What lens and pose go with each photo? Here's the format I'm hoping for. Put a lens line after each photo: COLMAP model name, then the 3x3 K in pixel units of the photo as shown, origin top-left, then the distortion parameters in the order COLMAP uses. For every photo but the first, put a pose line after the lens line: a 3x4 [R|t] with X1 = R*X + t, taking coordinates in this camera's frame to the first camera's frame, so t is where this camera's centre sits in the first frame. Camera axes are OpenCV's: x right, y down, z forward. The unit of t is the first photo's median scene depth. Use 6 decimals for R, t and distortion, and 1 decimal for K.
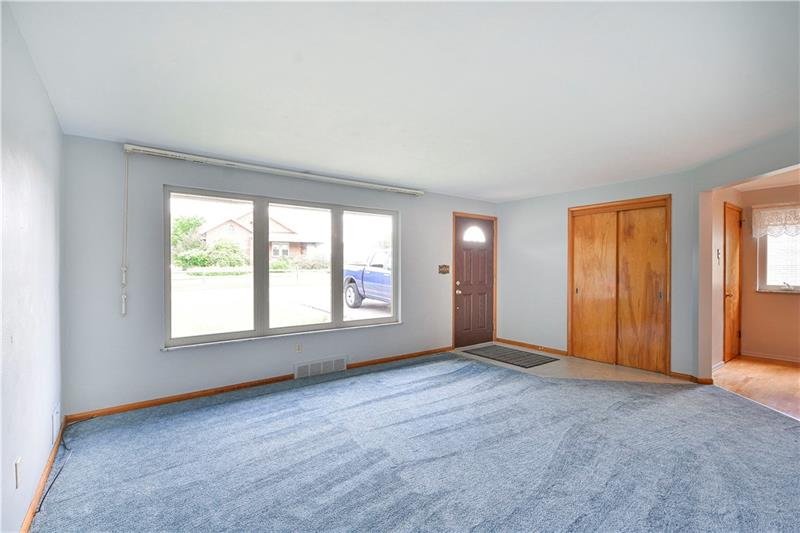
lens RADIAL K [[357.8, 0, 403.2], [0, 357.8, 270.3], [0, 0, 1]] dist [0.003164, 0.000004]
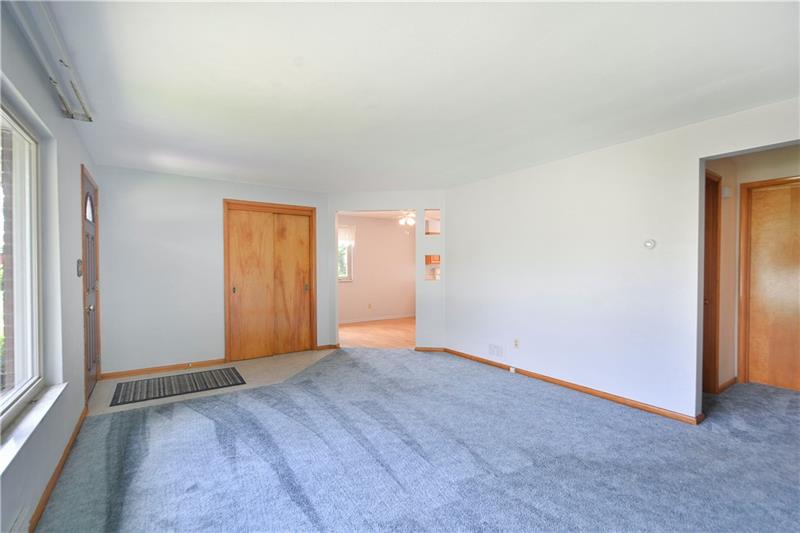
lens RADIAL K [[357.8, 0, 403.2], [0, 357.8, 270.3], [0, 0, 1]] dist [0.003164, 0.000004]
pose [[0.053548, -0.010971, 0.998505, -0.545999], [0.005787, 0.999926, 0.010676, -0.001817], [-0.998549, 0.005206, 0.053608, 0.664297]]
